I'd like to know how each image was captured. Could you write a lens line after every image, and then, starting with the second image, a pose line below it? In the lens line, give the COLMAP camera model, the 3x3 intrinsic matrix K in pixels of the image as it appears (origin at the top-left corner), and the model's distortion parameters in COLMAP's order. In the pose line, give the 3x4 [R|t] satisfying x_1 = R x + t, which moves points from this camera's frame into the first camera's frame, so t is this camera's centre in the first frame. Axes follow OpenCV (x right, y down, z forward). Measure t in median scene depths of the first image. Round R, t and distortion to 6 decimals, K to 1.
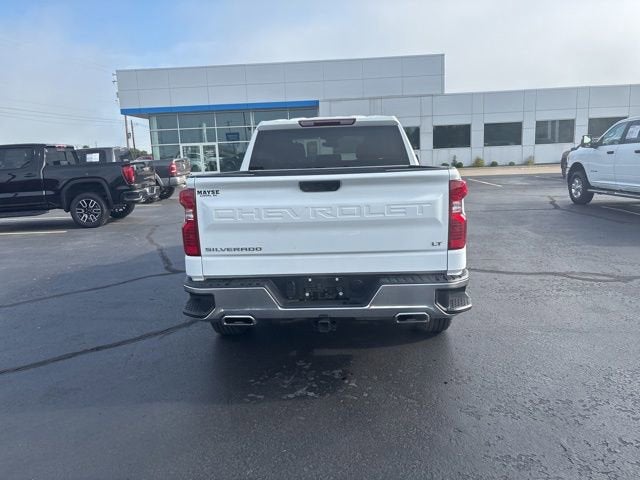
lens RADIAL K [[493.2, 0, 318.2], [0, 493.2, 226.9], [0, 0, 1]] dist [0.053016, -0.060984]
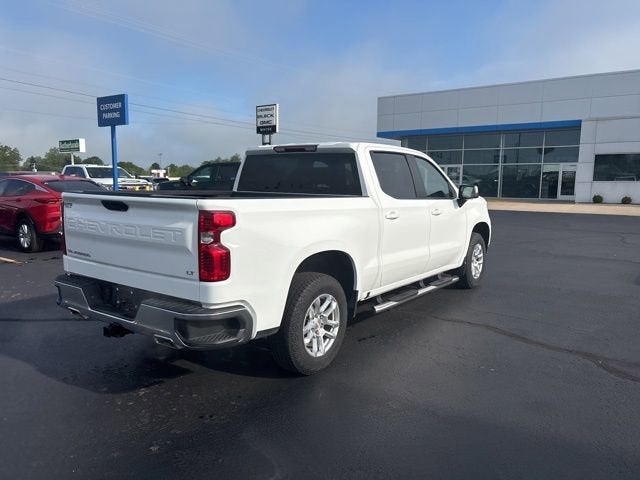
lens RADIAL K [[493.2, 0, 323.9], [0, 493.2, 236.0], [0, 0, 1]] dist [0.053016, -0.060984]
pose [[0.841113, 0.108634, -0.529837, 0.930942], [-0.120935, 0.992593, 0.011529, -0.078565], [0.527165, 0.054379, 0.848021, 0.276231]]
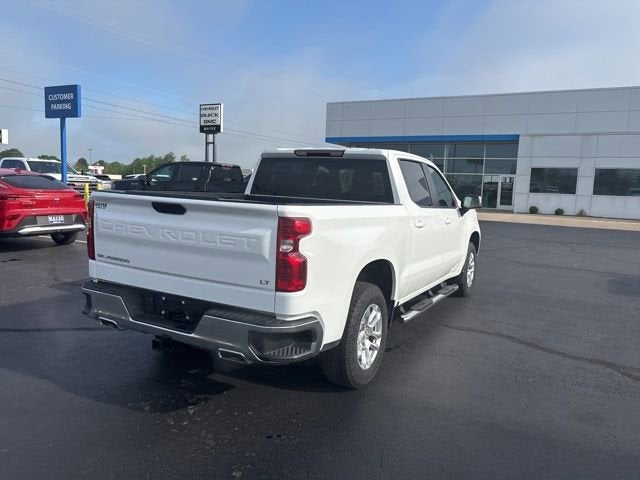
lens RADIAL K [[493.2, 0, 316.0], [0, 493.2, 233.2], [0, 0, 1]] dist [0.053016, -0.060984]
pose [[0.896406, 0.121288, -0.426316, 0.673146], [-0.141613, 0.989790, -0.016168, -0.053538], [0.420002, 0.074865, 0.904430, 0.179749]]
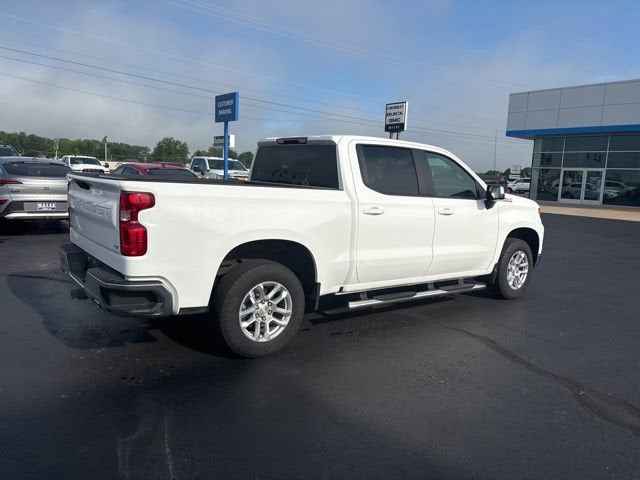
lens RADIAL K [[493.2, 0, 322.0], [0, 493.2, 235.1], [0, 0, 1]] dist [0.053016, -0.060984]
pose [[0.650914, 0.163083, -0.741428, 1.280415], [-0.182759, 0.981592, 0.055461, -0.128946], [0.736824, 0.099402, 0.668737, 0.561697]]
